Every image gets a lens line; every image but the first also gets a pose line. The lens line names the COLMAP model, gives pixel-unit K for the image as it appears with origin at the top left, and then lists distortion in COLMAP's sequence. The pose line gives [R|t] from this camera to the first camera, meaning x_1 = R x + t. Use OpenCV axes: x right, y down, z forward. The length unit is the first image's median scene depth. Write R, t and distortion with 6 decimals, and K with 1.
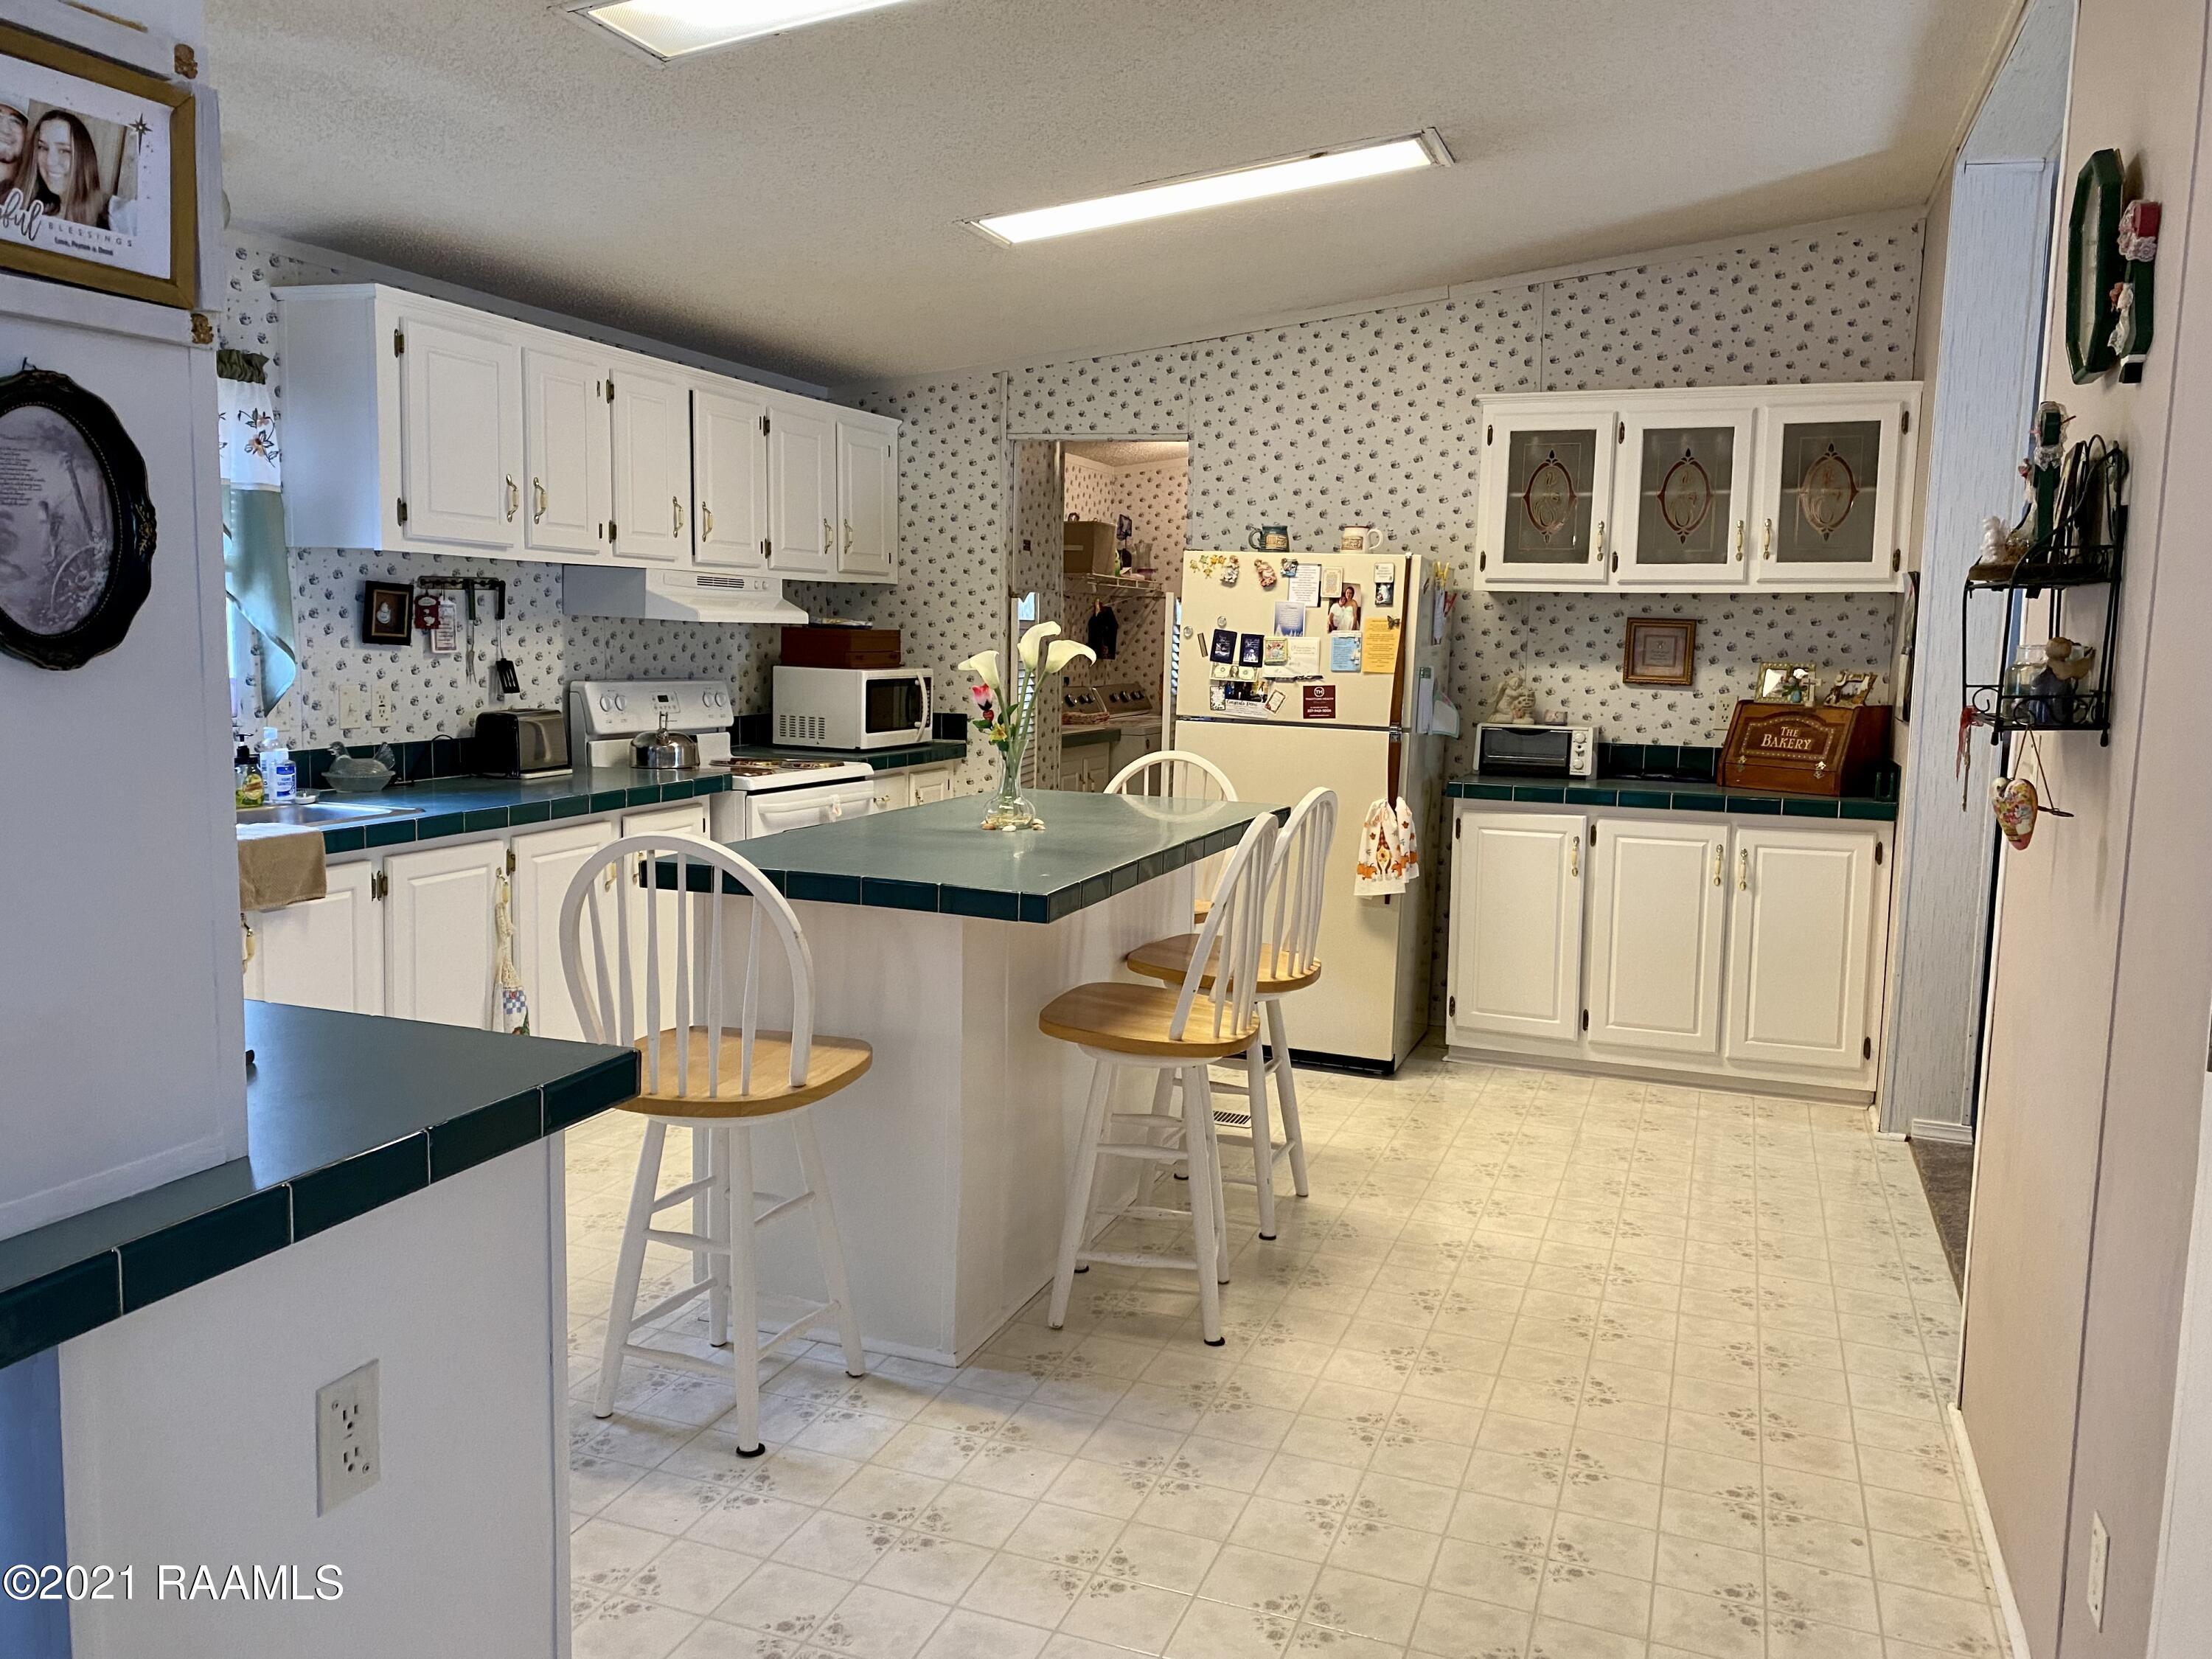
lens RADIAL K [[1746.8, 0, 1141.0], [0, 1746.8, 827.3], [0, 0, 1]] dist [0.157419, -0.212361]
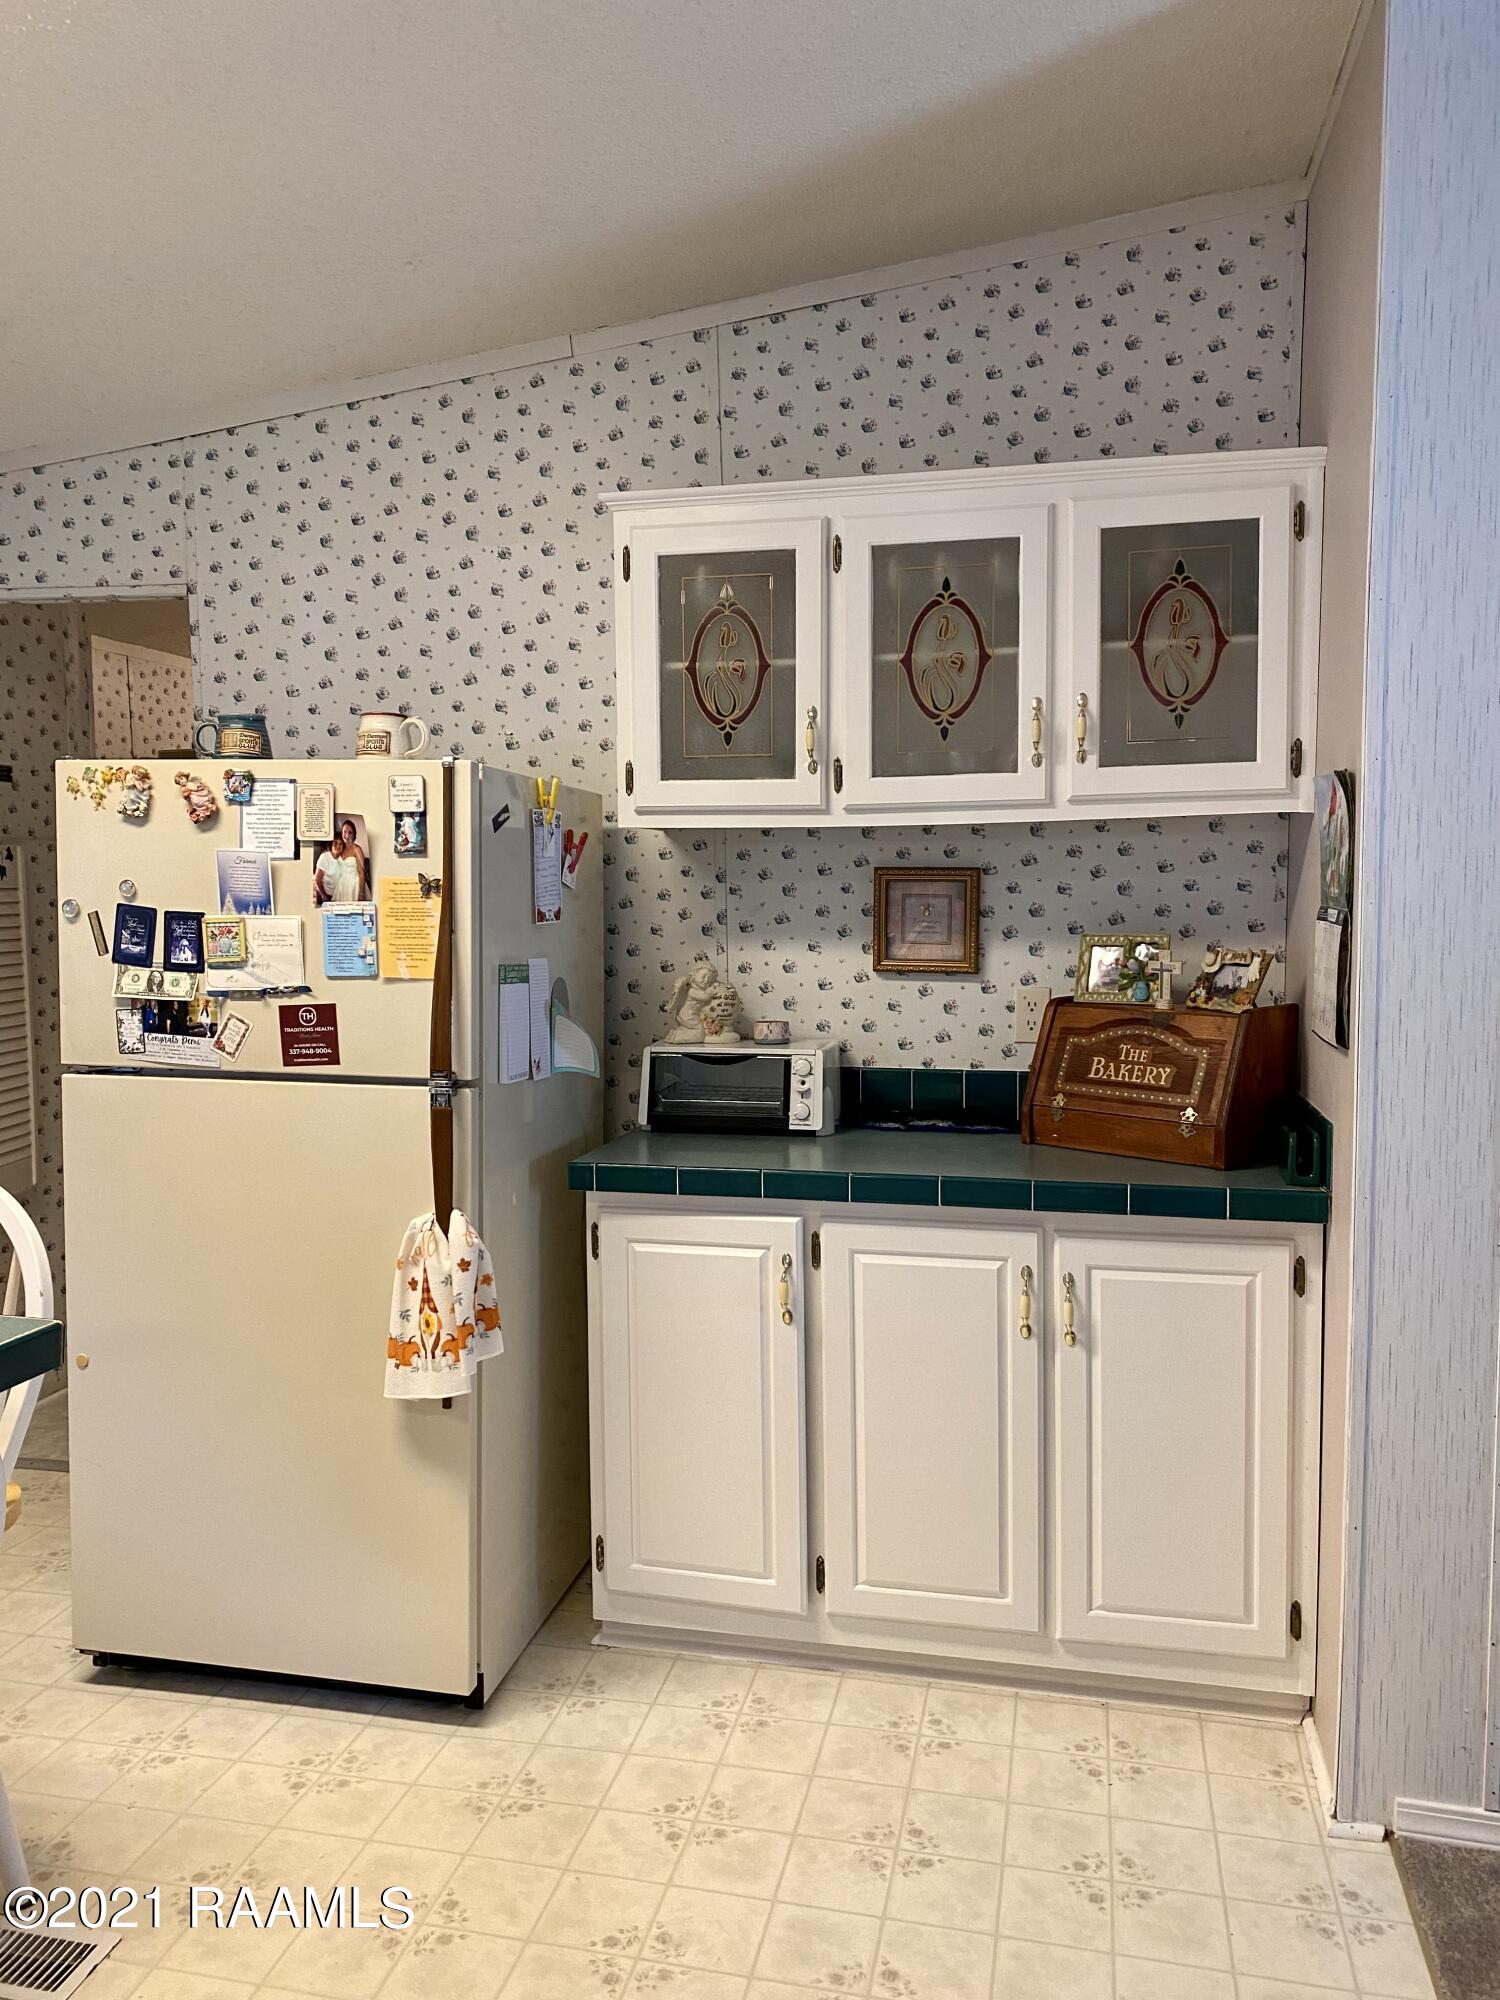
lens RADIAL K [[1579.4, 0, 745.8], [0, 1579.4, 1050.0], [0, 0, 1]] dist [0.157419, -0.212361]
pose [[0.991414, -0.042090, 0.123803, 0.169580], [0.043023, 0.999062, -0.004872, -0.057352], [-0.123481, 0.010156, 0.992295, 0.484248]]
